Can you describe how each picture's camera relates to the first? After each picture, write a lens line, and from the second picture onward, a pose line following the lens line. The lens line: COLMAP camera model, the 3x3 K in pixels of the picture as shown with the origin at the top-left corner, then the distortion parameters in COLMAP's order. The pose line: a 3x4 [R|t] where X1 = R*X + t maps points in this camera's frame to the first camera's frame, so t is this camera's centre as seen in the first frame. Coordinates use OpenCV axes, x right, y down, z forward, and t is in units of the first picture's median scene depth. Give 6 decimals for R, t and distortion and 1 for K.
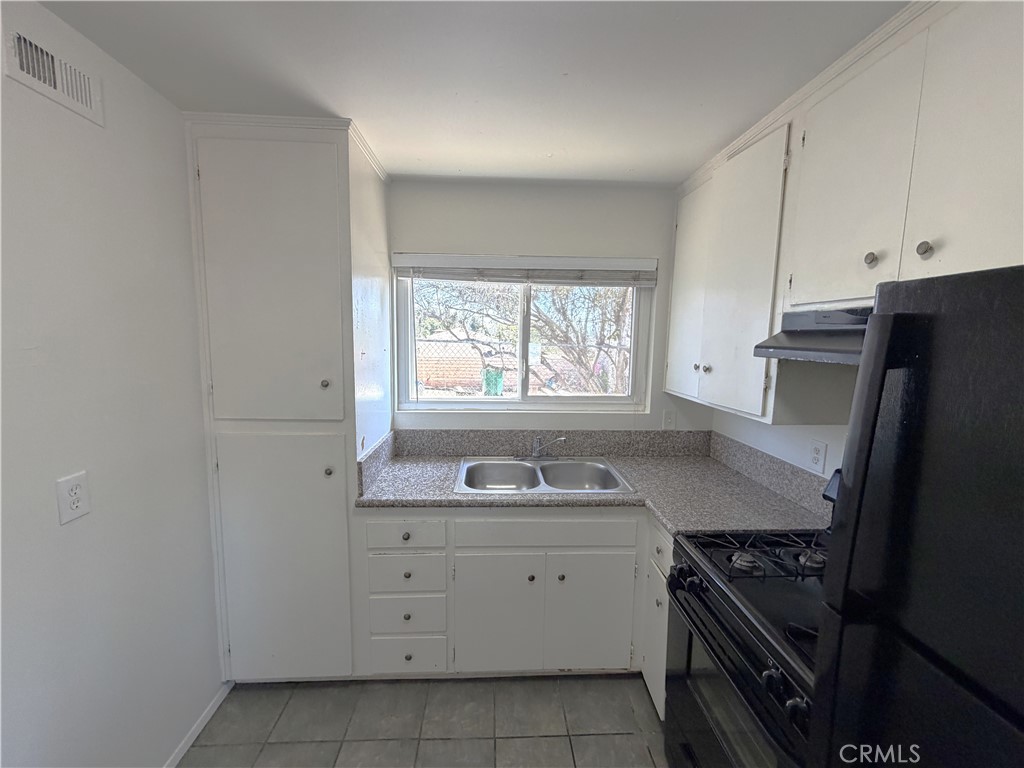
lens RADIAL K [[407.3, 0, 509.5], [0, 407.3, 382.9], [0, 0, 1]] dist [-0.001180, 0.000703]
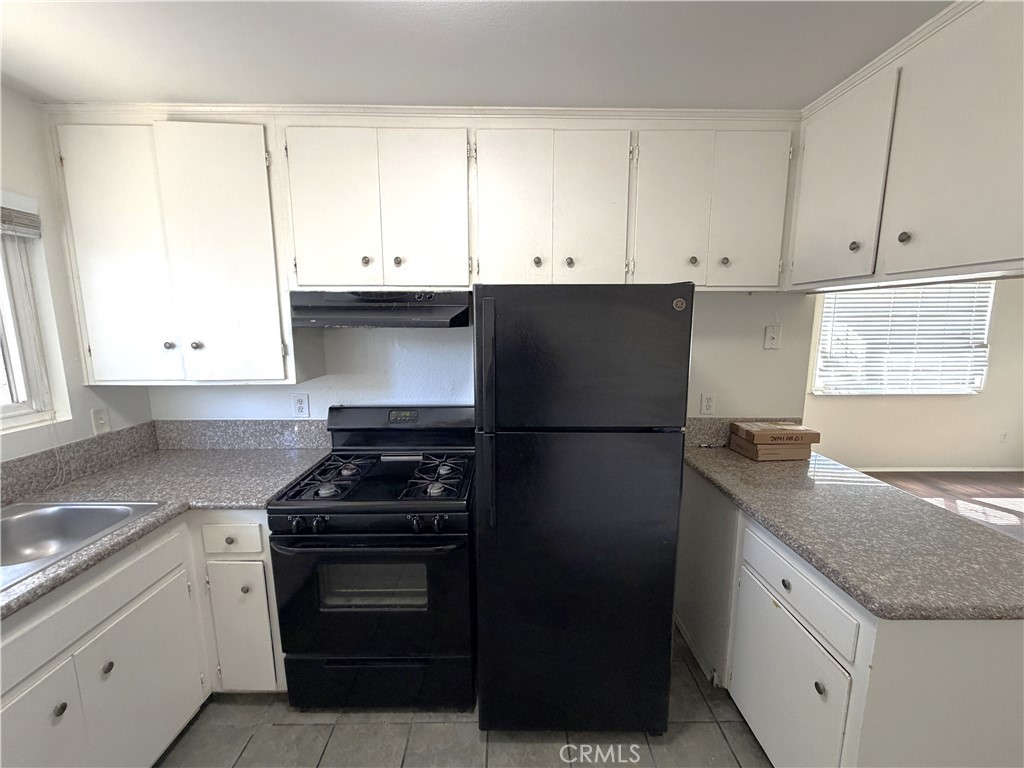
lens RADIAL K [[407.3, 0, 511.0], [0, 407.3, 382.6], [0, 0, 1]] dist [-0.001180, 0.000703]
pose [[0.034646, -0.161484, 0.986267, -0.430729], [0.115470, 0.980897, 0.156548, -0.014178], [-0.992707, 0.108460, 0.052631, 0.246540]]
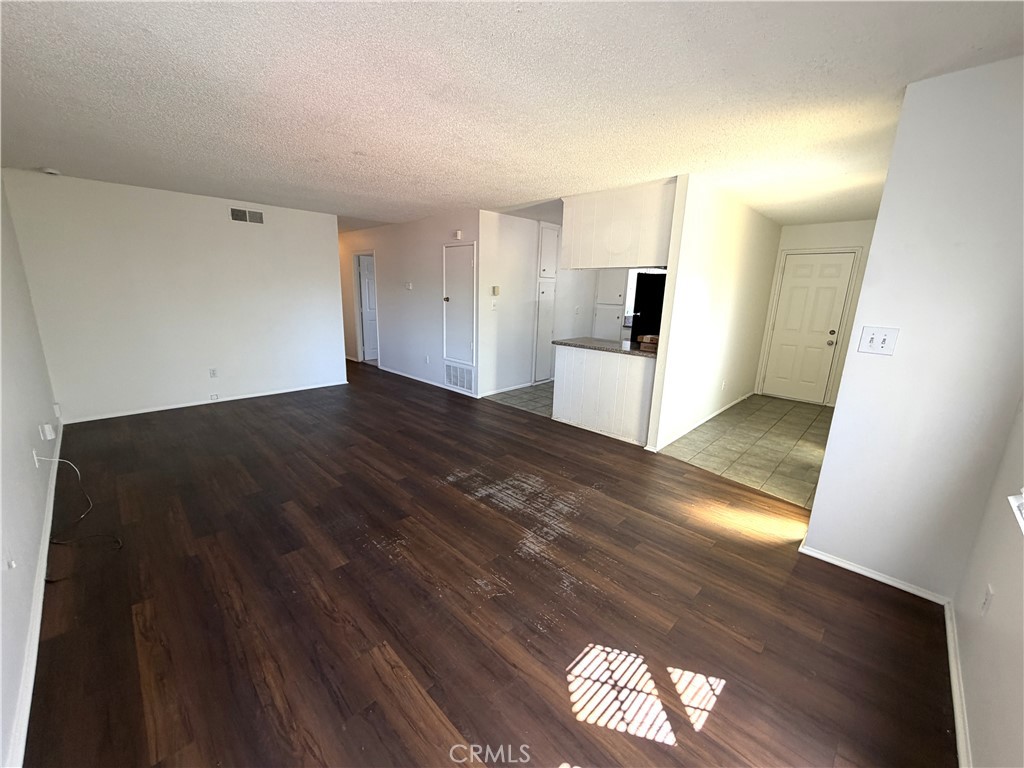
lens RADIAL K [[407.3, 0, 513.3], [0, 407.3, 382.9], [0, 0, 1]] dist [-0.001180, 0.000703]
pose [[0.682863, 0.170385, -0.710399, 1.974631], [-0.096474, 0.984937, 0.143497, 0.407469], [0.724148, -0.029454, 0.689015, -2.775263]]
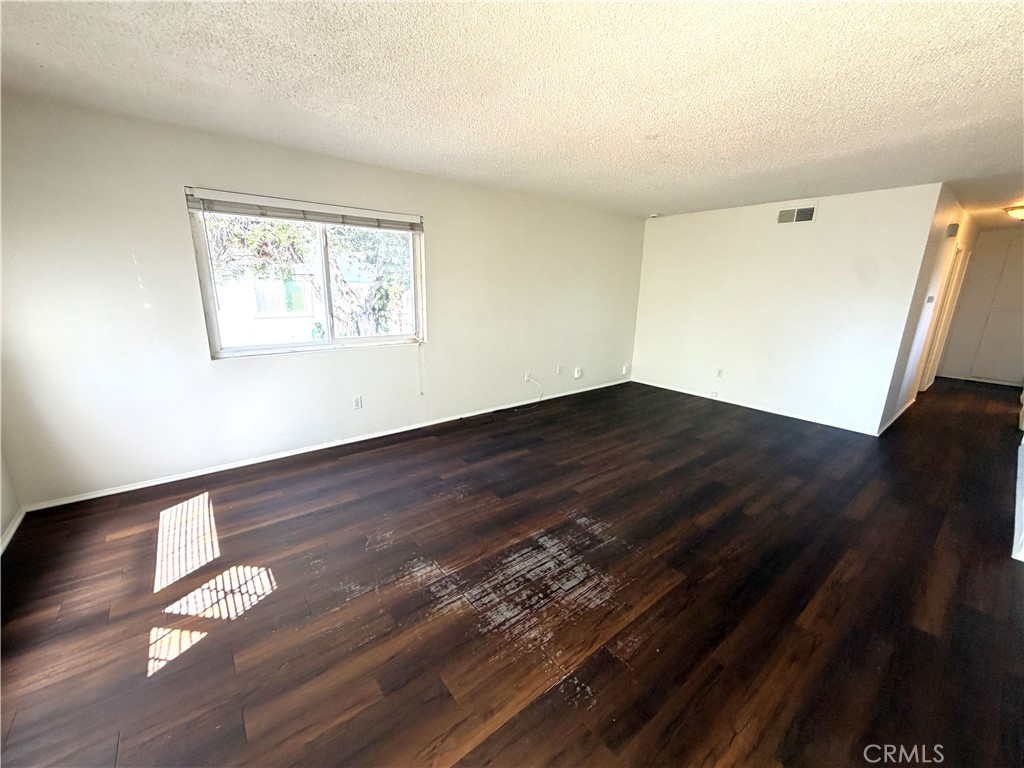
lens RADIAL K [[407.3, 0, 511.5], [0, 407.3, 387.0], [0, 0, 1]] dist [-0.001180, 0.000703]
pose [[-0.805545, 0.121498, -0.579945, 1.531714], [-0.088921, 0.942881, 0.321044, 0.185319], [0.585825, 0.310184, -0.748729, -0.735094]]
